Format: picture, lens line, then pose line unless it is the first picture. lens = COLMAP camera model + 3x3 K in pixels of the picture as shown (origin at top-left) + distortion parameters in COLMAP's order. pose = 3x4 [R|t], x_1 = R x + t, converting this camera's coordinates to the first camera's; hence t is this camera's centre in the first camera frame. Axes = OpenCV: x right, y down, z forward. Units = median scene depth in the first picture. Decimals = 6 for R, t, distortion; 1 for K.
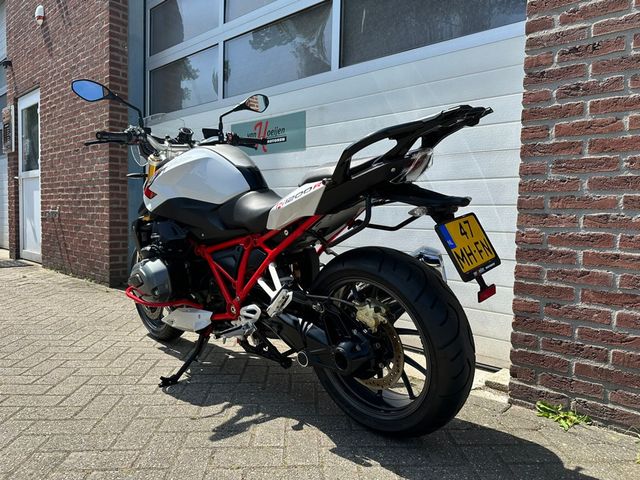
lens RADIAL K [[459.4, 0, 320.0], [0, 459.4, 240.0], [0, 0, 1]] dist [-0.005652, -0.002776]
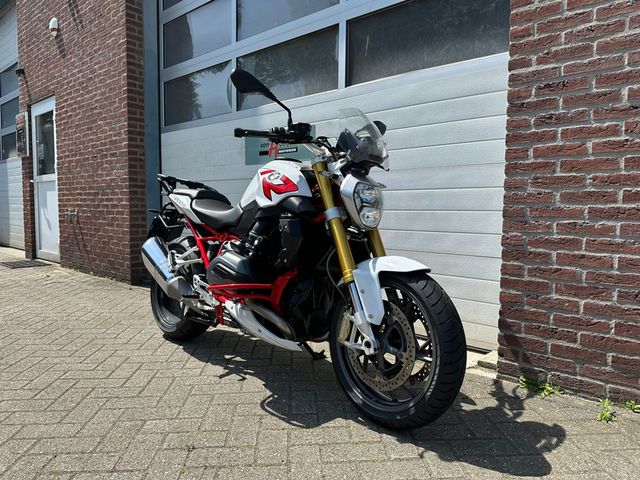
lens RADIAL K [[459.4, 0, 320.0], [0, 459.4, 240.0], [0, 0, 1]] dist [-0.005652, -0.002776]
pose [[0.999814, -0.014174, 0.013109, -0.058860], [0.013952, 0.999761, 0.016817, -0.031059], [-0.013344, -0.016631, 0.999773, -0.178584]]
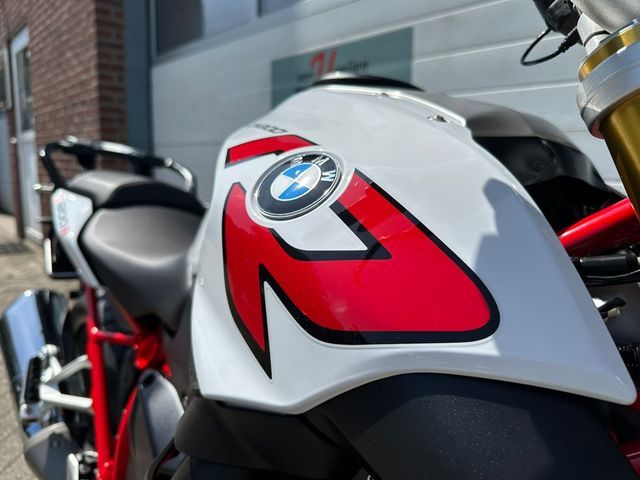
lens RADIAL K [[459.4, 0, 320.0], [0, 459.4, 240.0], [0, 0, 1]] dist [-0.005652, -0.002776]
pose [[0.995022, 0.007662, -0.099357, -0.121665], [0.003636, 0.993585, 0.113033, -0.153451], [0.099586, -0.112832, 0.988611, 0.686738]]
